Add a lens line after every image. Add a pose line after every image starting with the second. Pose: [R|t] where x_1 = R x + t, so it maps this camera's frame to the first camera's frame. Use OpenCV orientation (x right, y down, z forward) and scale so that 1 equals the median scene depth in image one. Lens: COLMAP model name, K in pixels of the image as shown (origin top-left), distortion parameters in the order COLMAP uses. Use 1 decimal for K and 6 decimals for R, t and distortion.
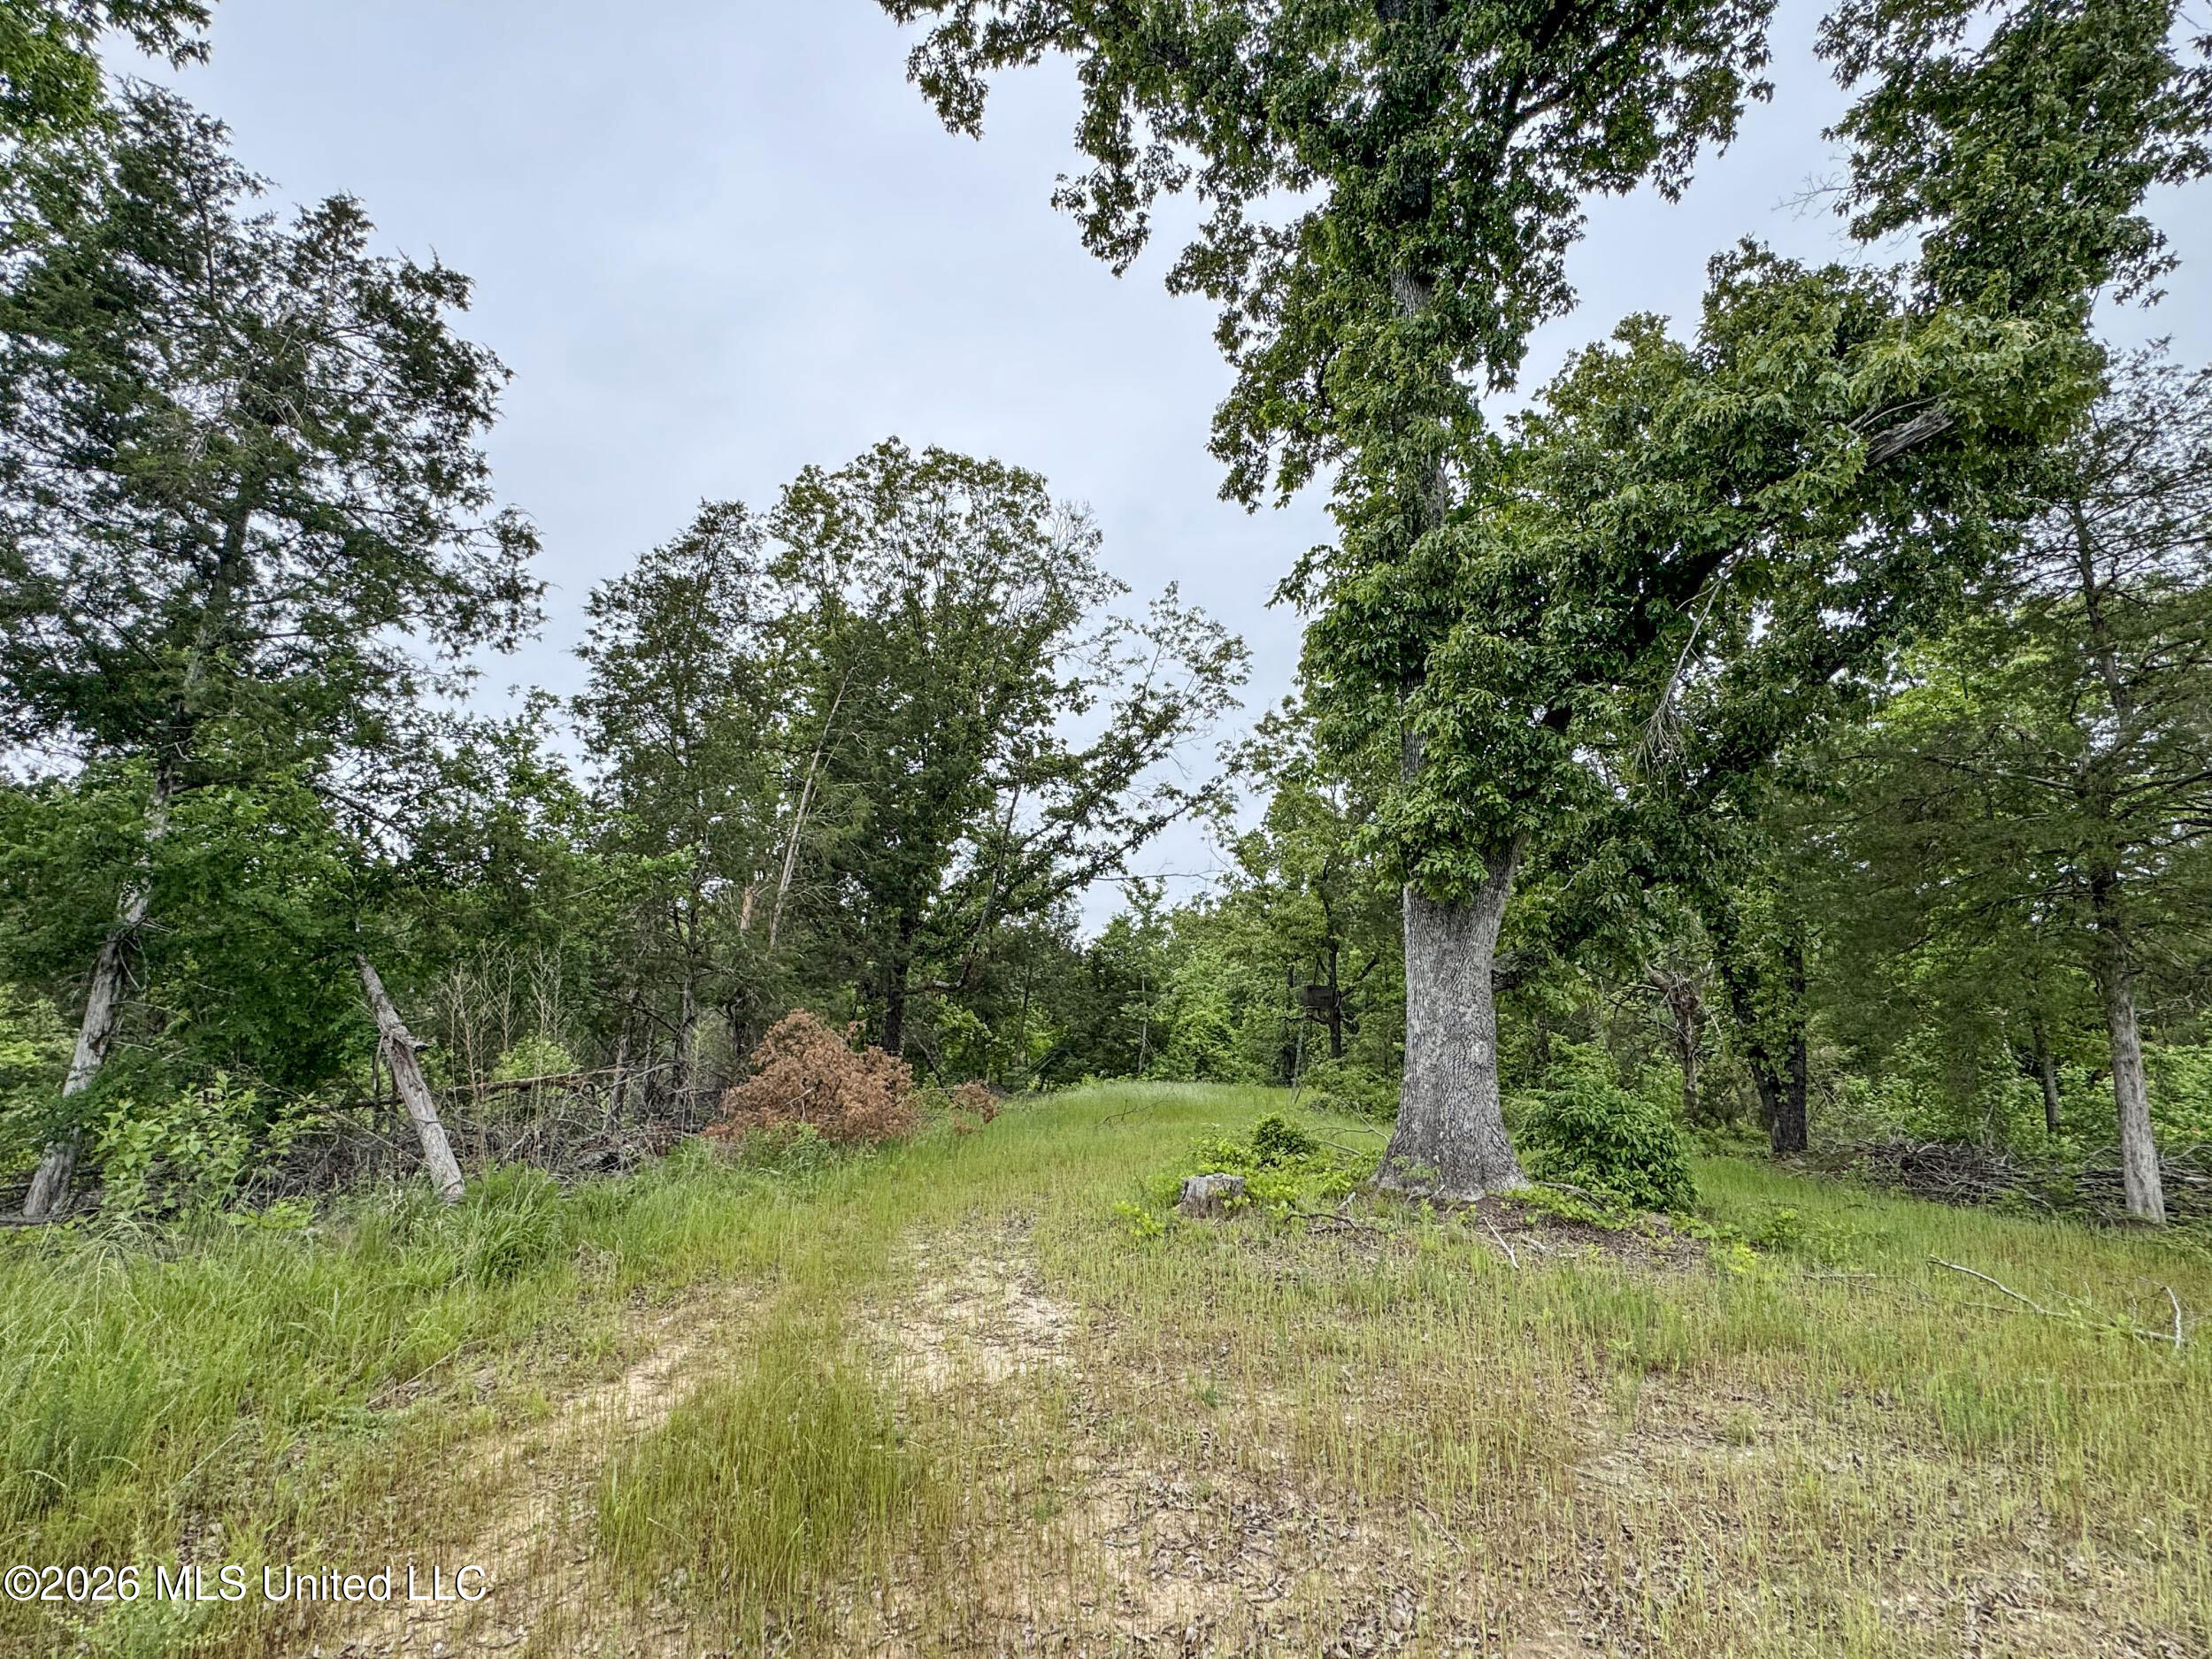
lens RADIAL K [[992.3, 0, 1095.7], [0, 992.3, 824.4], [0, 0, 1]] dist [-0.000900, 0.001014]
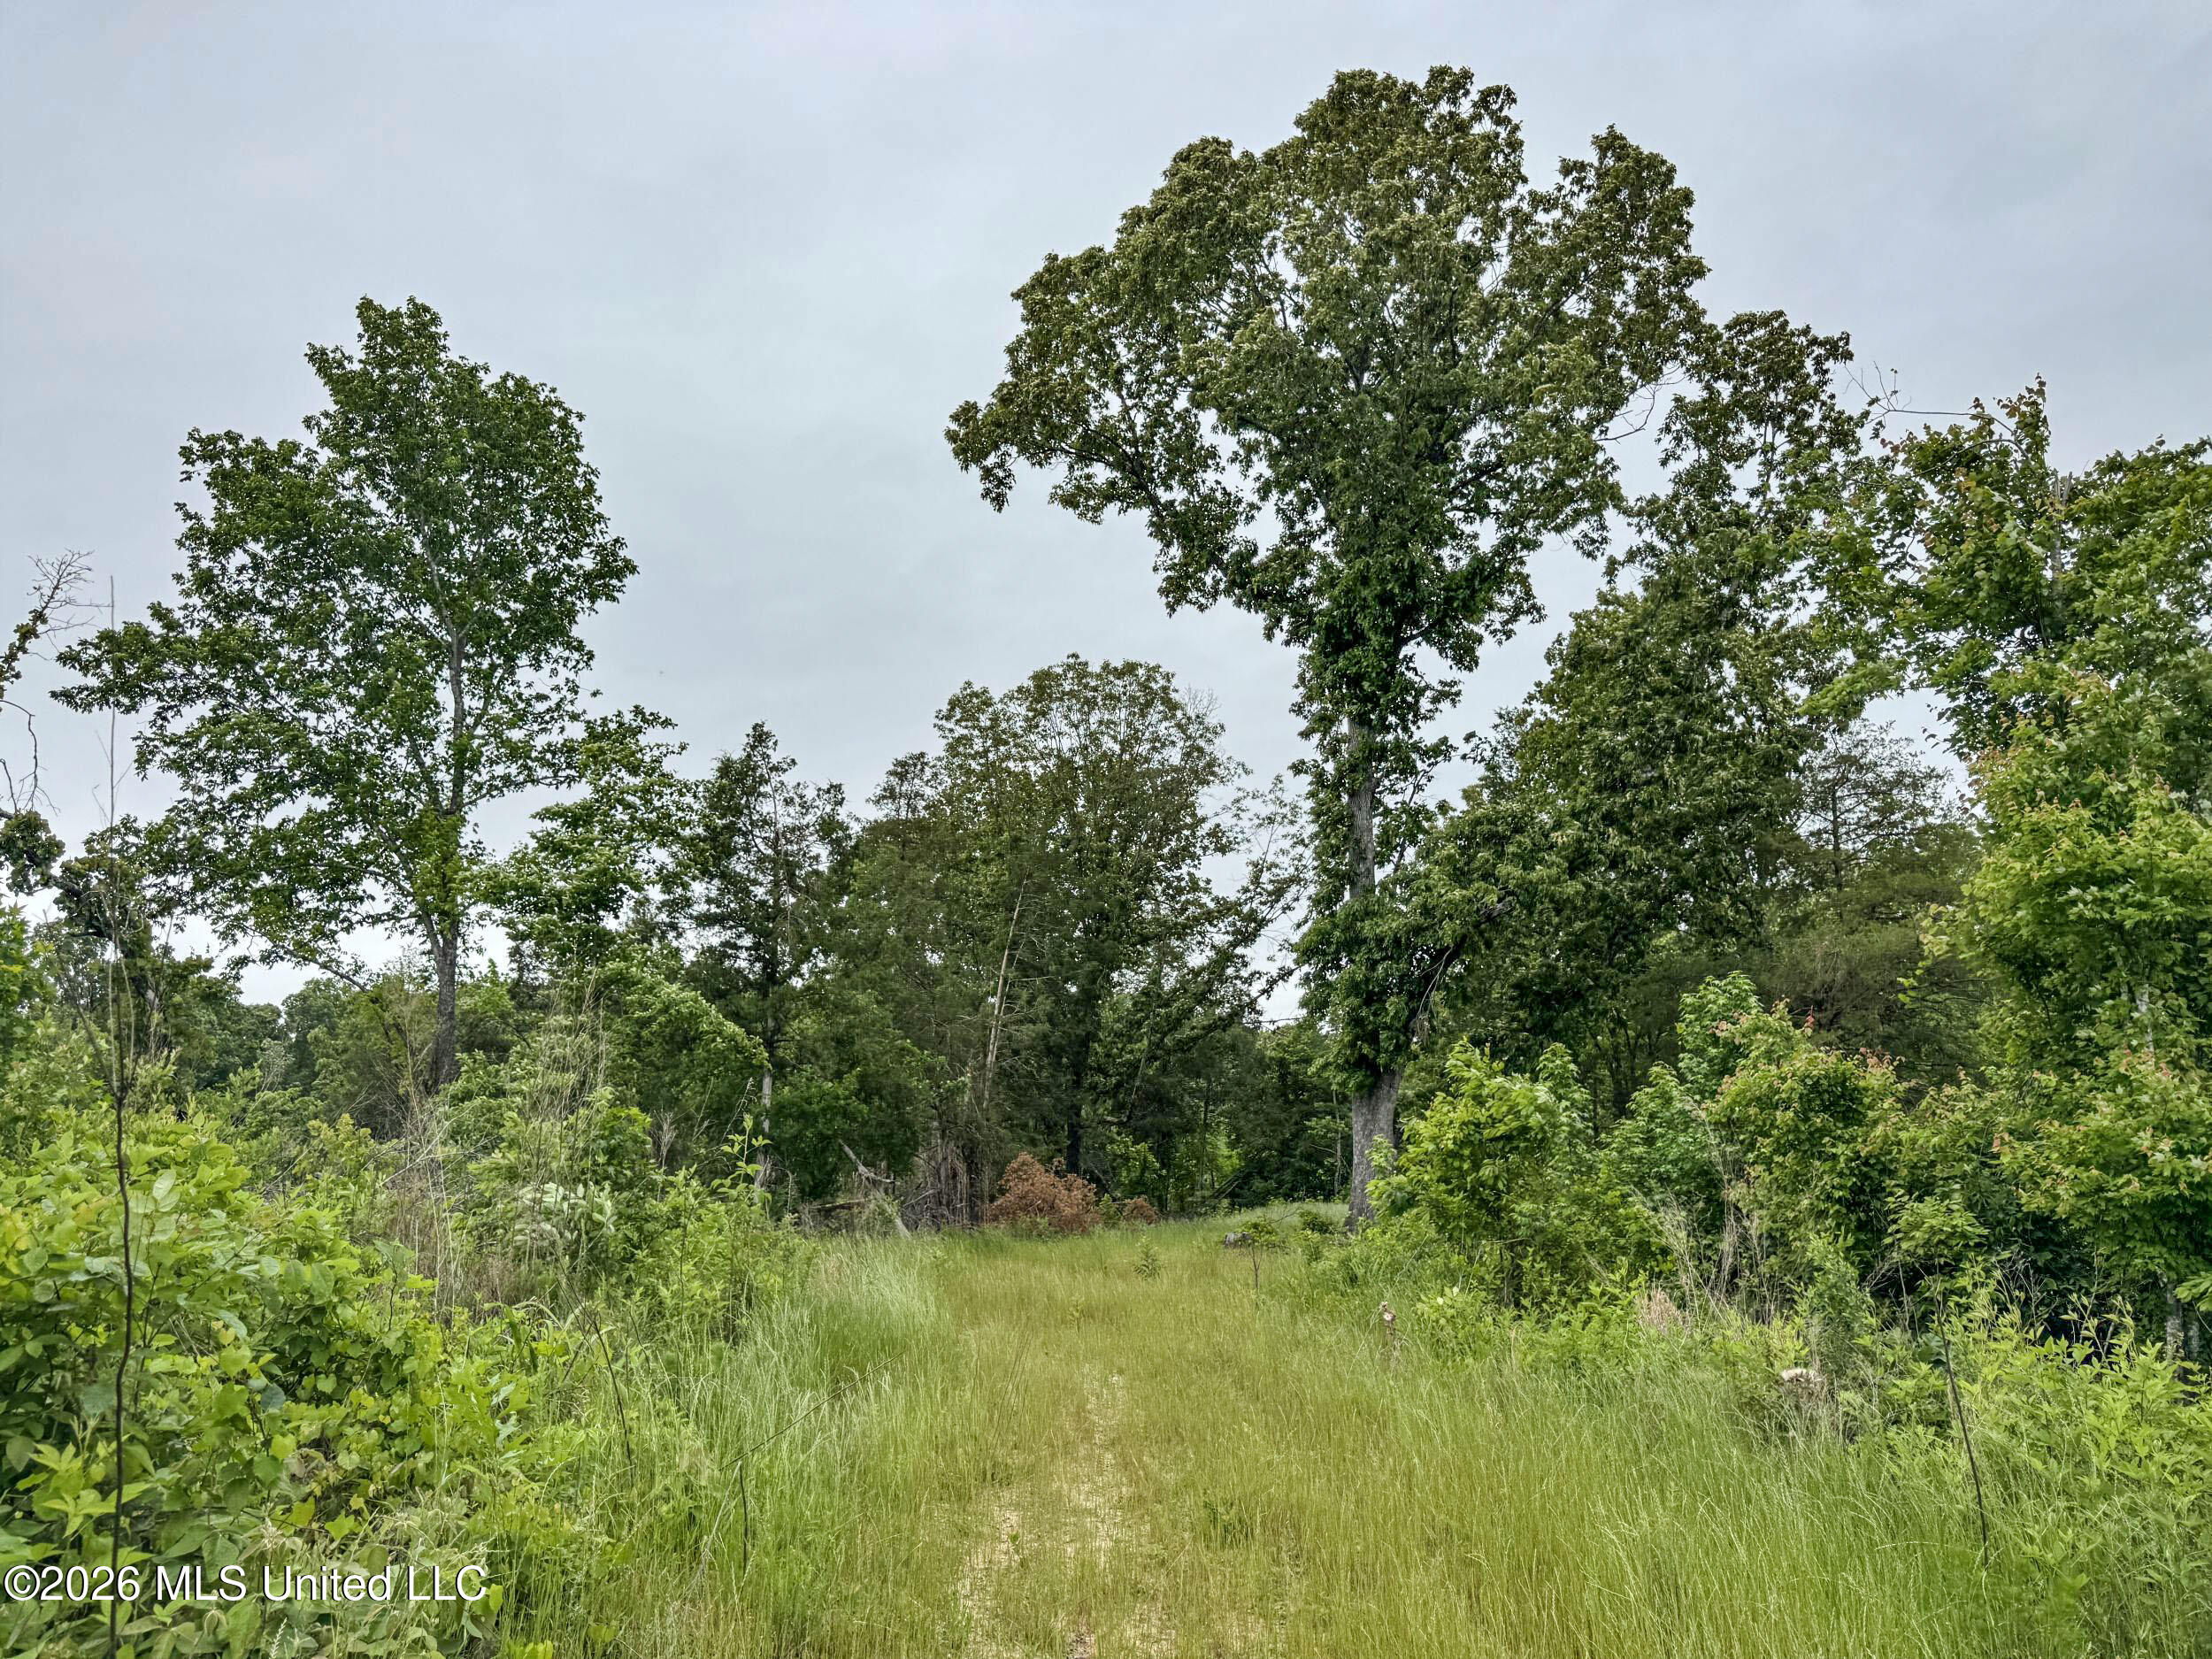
lens RADIAL K [[1560.1, 0, 1104.2], [0, 1560.1, 828.8], [0, 0, 1]] dist [0.043658, -0.016279]
pose [[0.987189, -0.051692, -0.150948, 0.133592], [0.053054, 0.998579, 0.005011, -0.185727], [0.150475, -0.012955, 0.988529, -0.803782]]
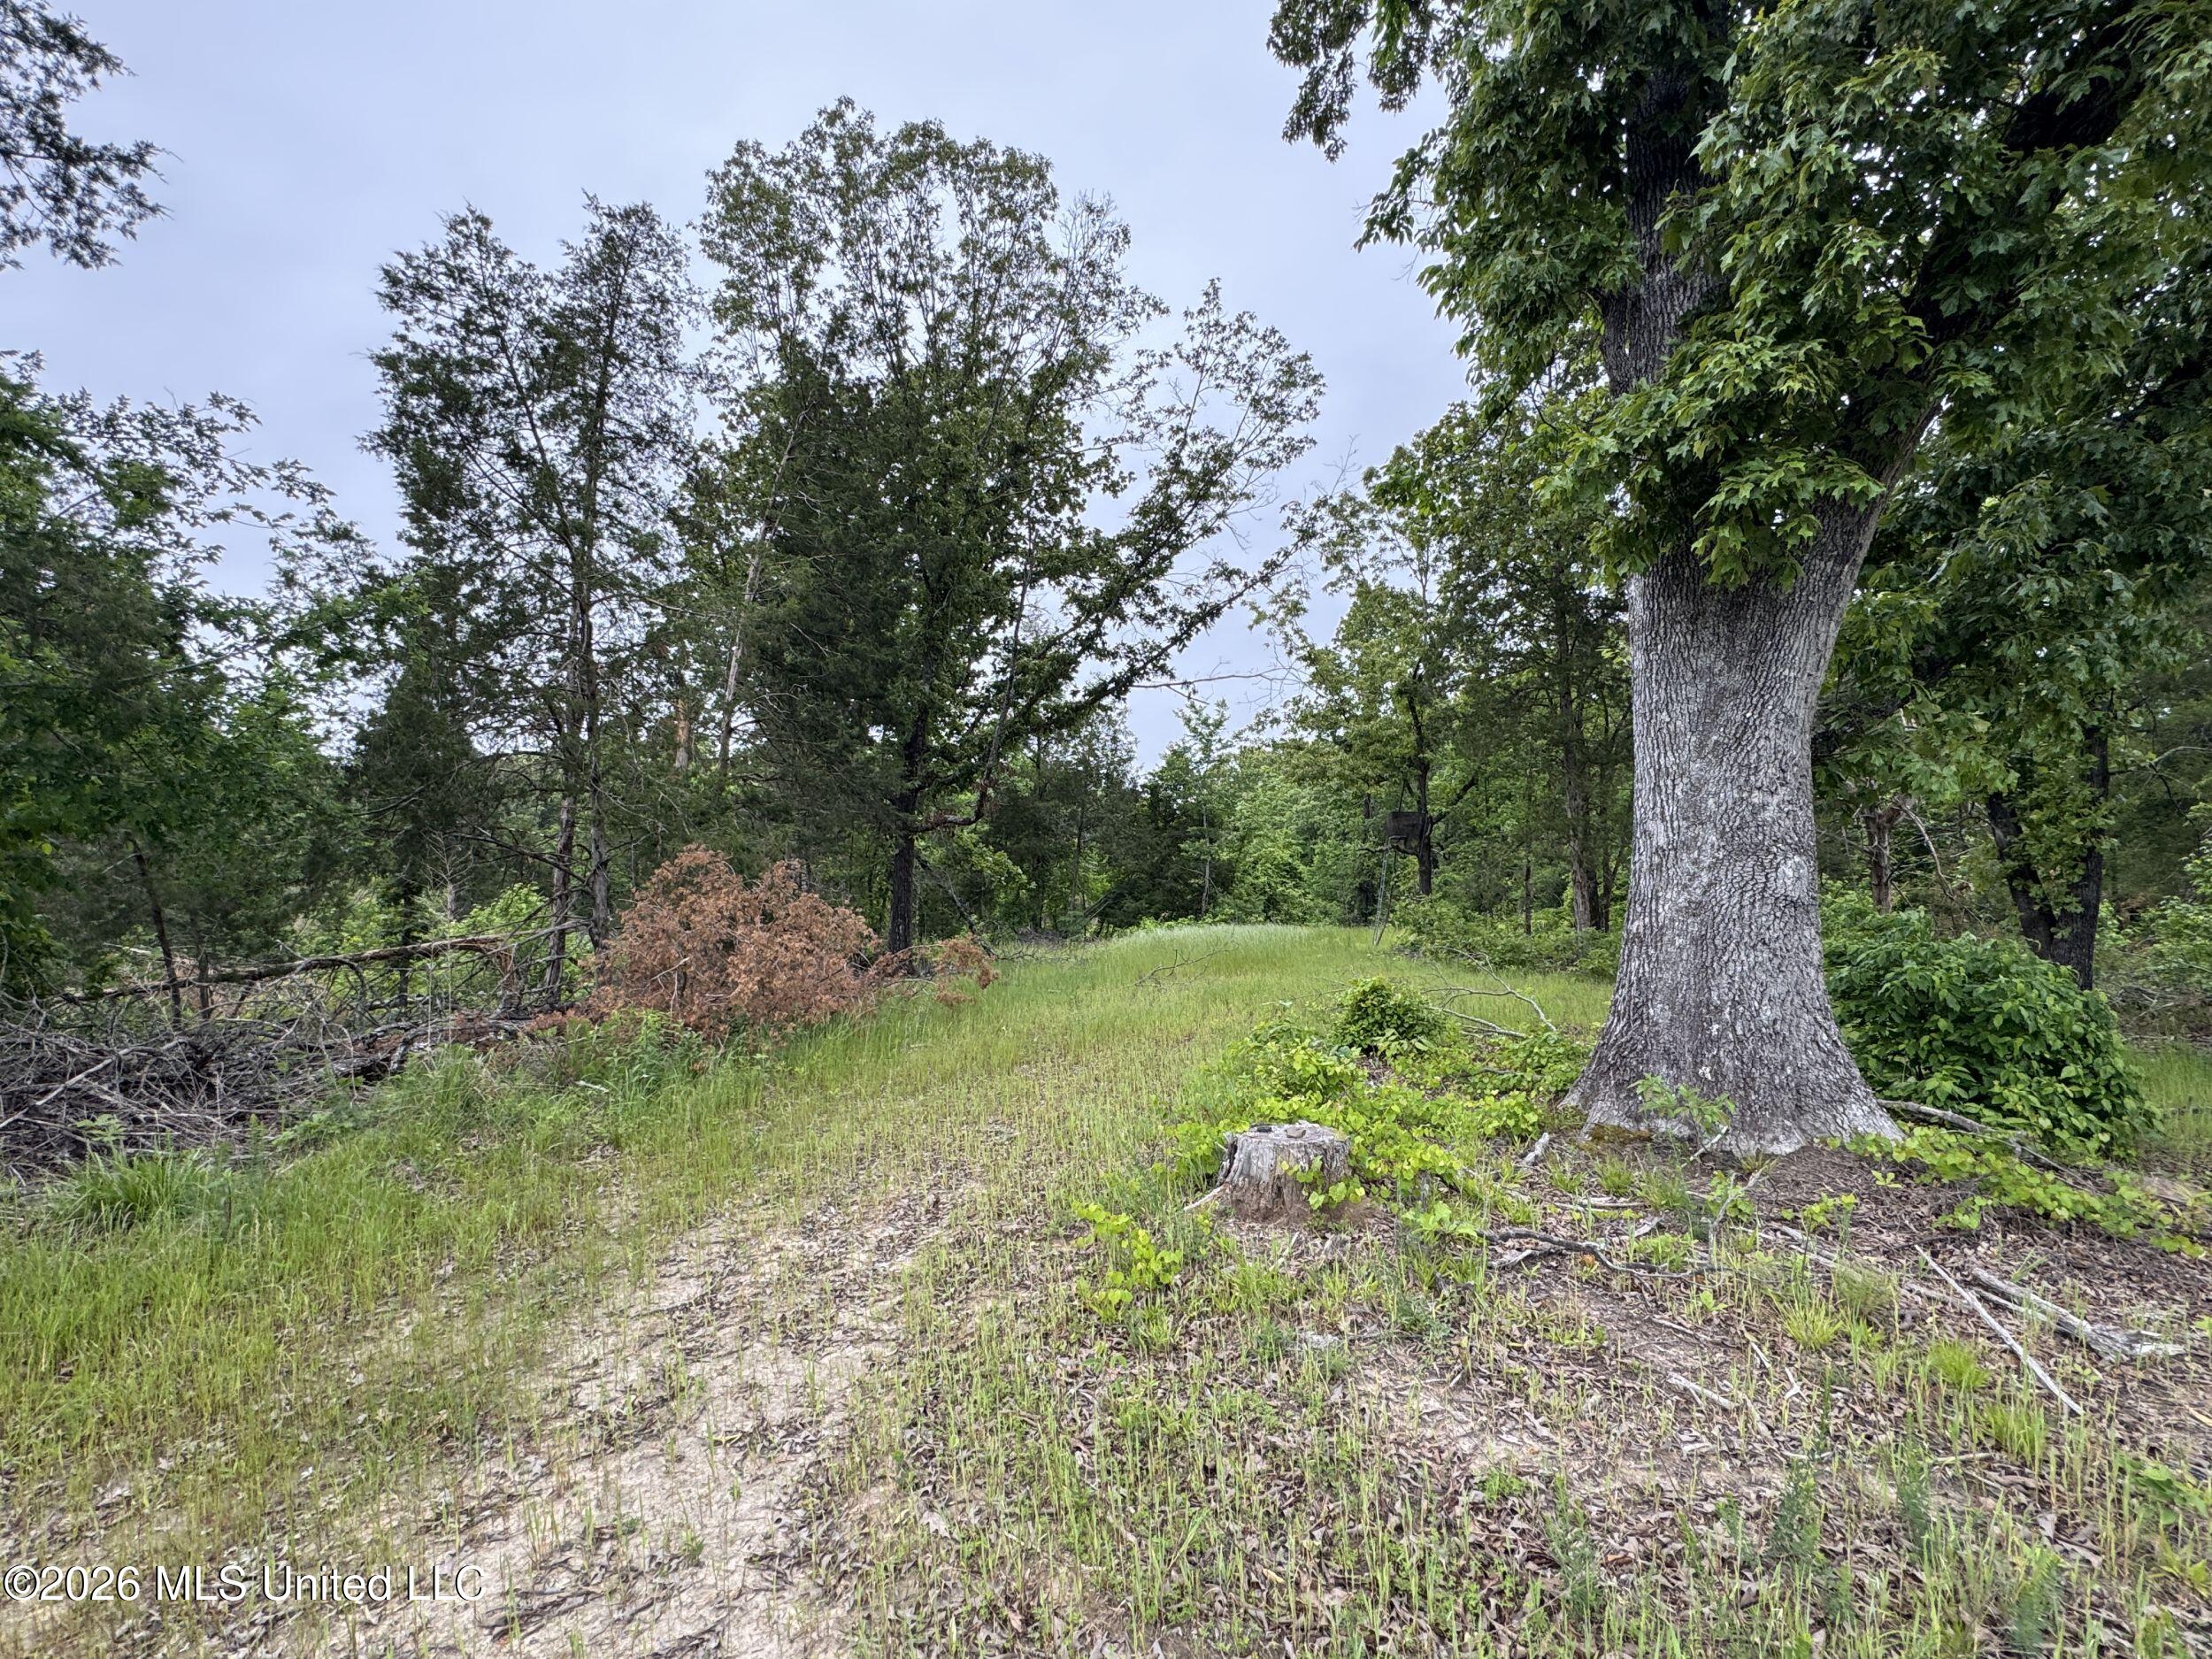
lens RADIAL K [[992.3, 0, 1100.4], [0, 992.3, 823.5], [0, 0, 1]] dist [-0.000900, 0.001014]
pose [[0.997531, -0.028327, -0.064264, 0.020722], [0.037885, 0.987536, 0.152768, 0.040524], [0.059136, -0.154825, 0.986170, 0.175298]]
